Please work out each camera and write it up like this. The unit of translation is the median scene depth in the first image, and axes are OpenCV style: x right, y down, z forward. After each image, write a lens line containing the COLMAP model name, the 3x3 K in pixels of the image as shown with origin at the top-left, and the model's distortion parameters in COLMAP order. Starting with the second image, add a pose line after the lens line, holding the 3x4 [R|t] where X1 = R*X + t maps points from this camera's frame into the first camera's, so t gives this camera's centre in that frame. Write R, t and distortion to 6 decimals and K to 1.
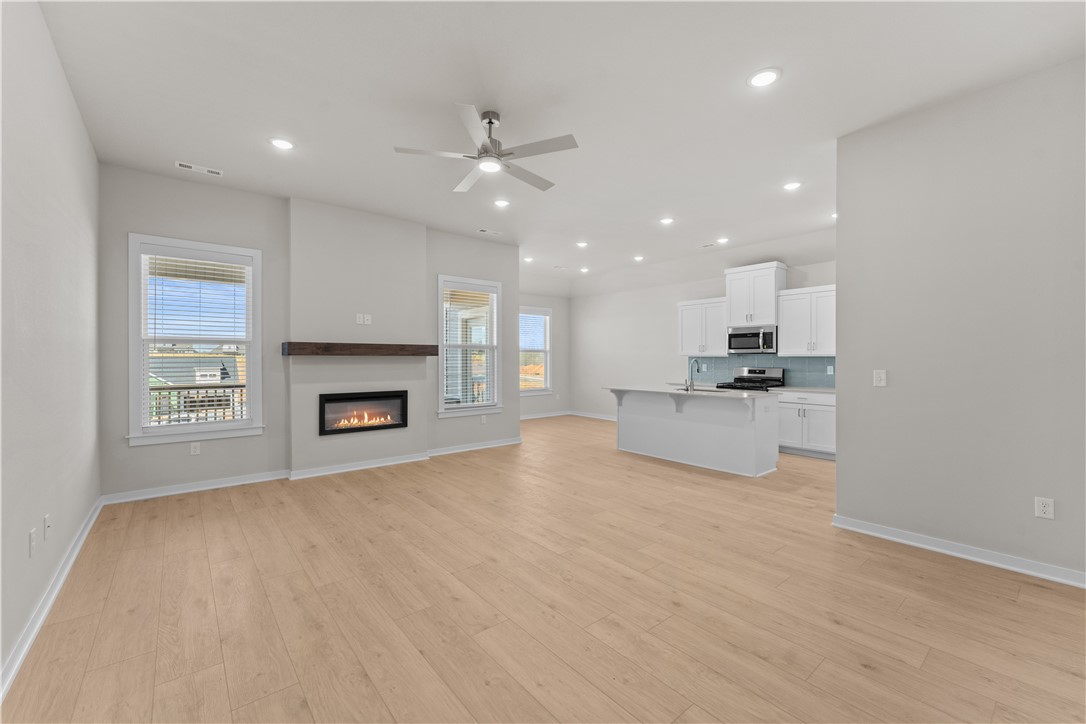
lens RADIAL K [[441.8, 0, 542.9], [0, 441.8, 358.1], [0, 0, 1]] dist [0.000038, -0.001089]
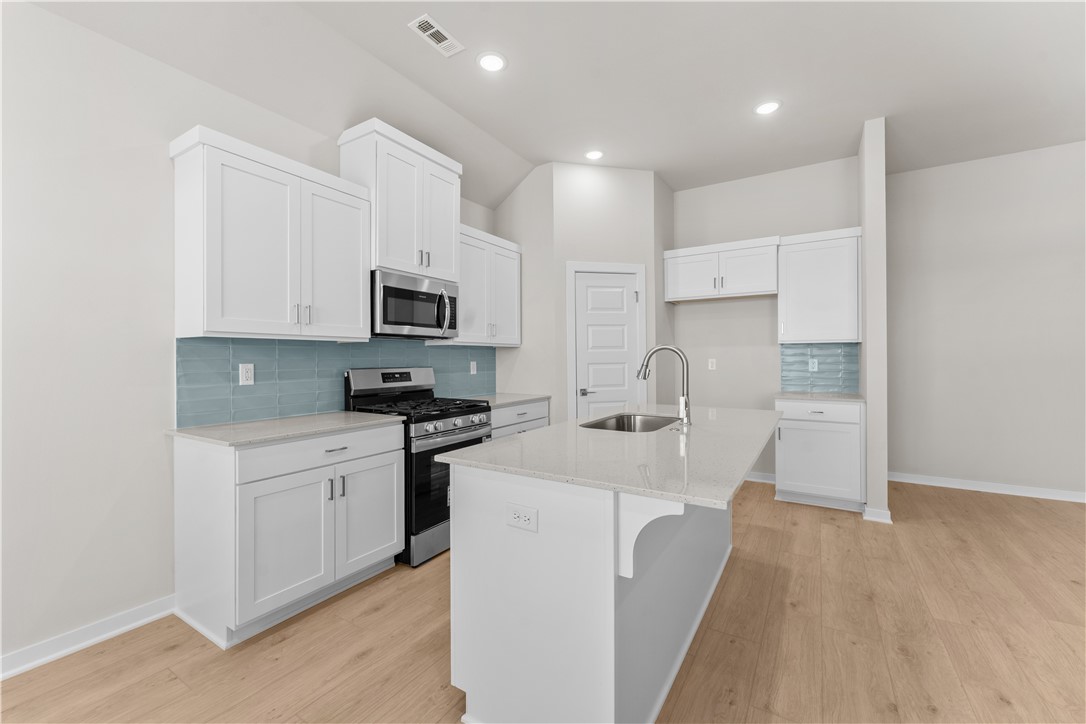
lens RADIAL K [[441.8, 0, 538.2], [0, 441.8, 356.7], [0, 0, 1]] dist [0.000038, -0.001089]
pose [[-0.311344, 0.001016, 0.950297, -0.004608], [0.001570, 0.999999, -0.000555, 0.013587], [-0.950296, 0.001319, -0.311345, 1.330956]]
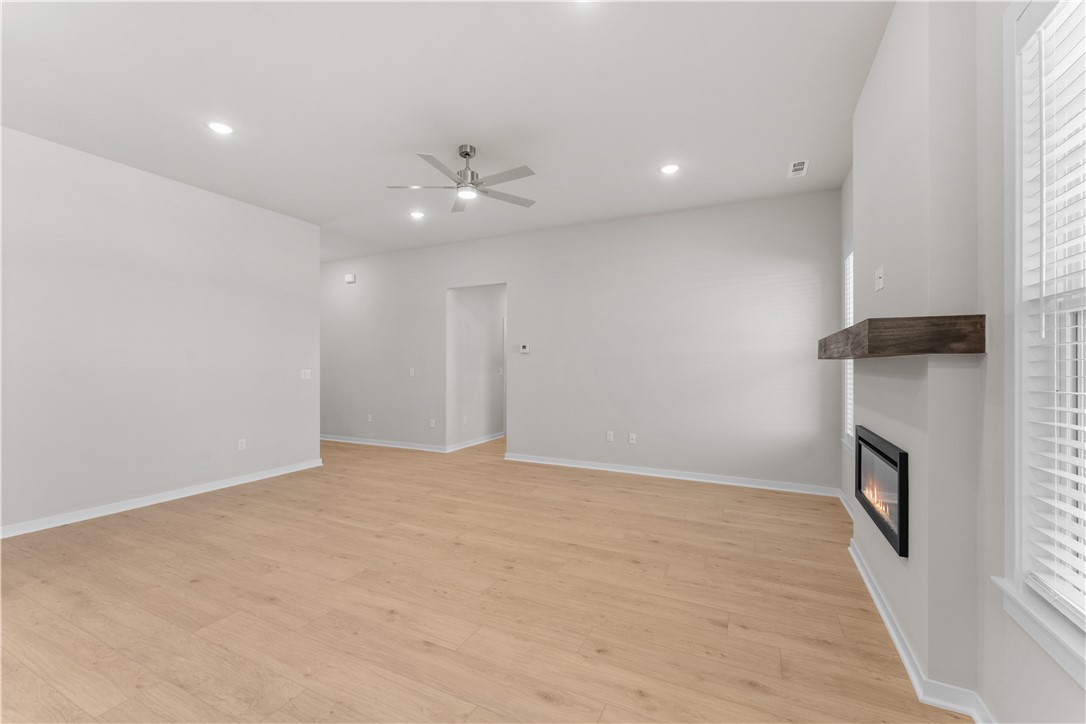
lens RADIAL K [[441.8, 0, 538.1], [0, 441.8, 365.1], [0, 0, 1]] dist [0.000038, -0.001089]
pose [[-0.910944, -0.004314, -0.412507, 0.110035], [-0.003177, 0.999989, -0.003442, 0.005412], [0.412518, -0.001825, -0.910948, 1.273101]]
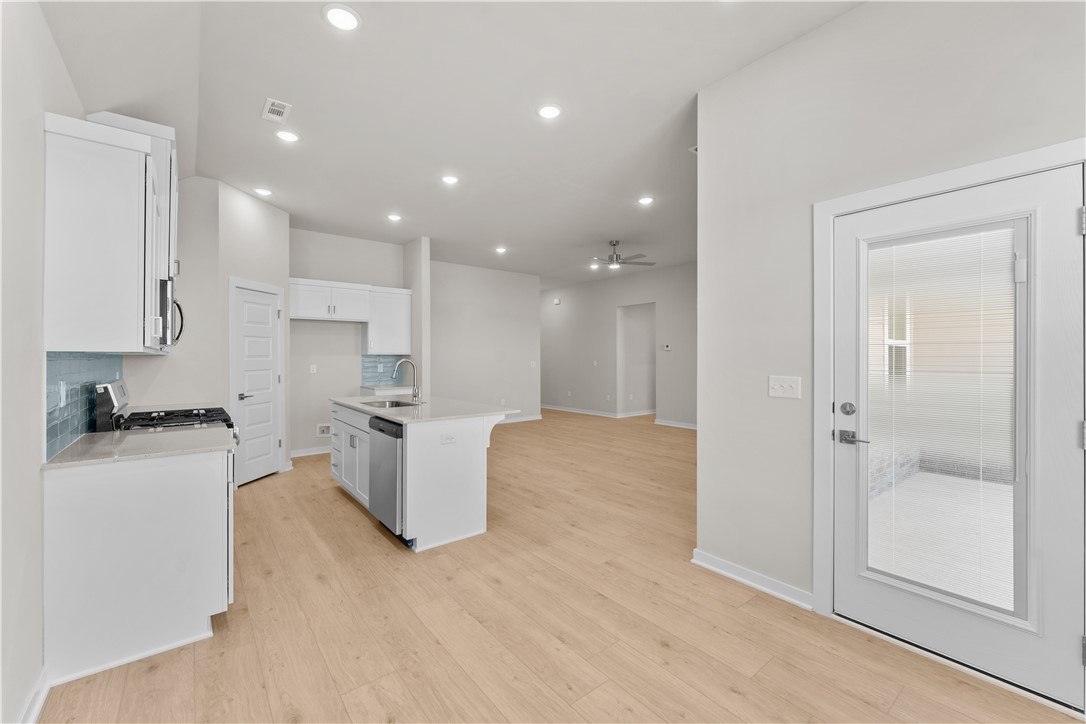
lens RADIAL K [[441.8, 0, 540.1], [0, 441.8, 355.1], [0, 0, 1]] dist [0.000038, -0.001089]
pose [[-0.999788, -0.000449, 0.020586, 0.114480], [-0.000606, 0.999971, -0.007621, 0.001012], [-0.020582, -0.007632, -0.999759, 1.861083]]
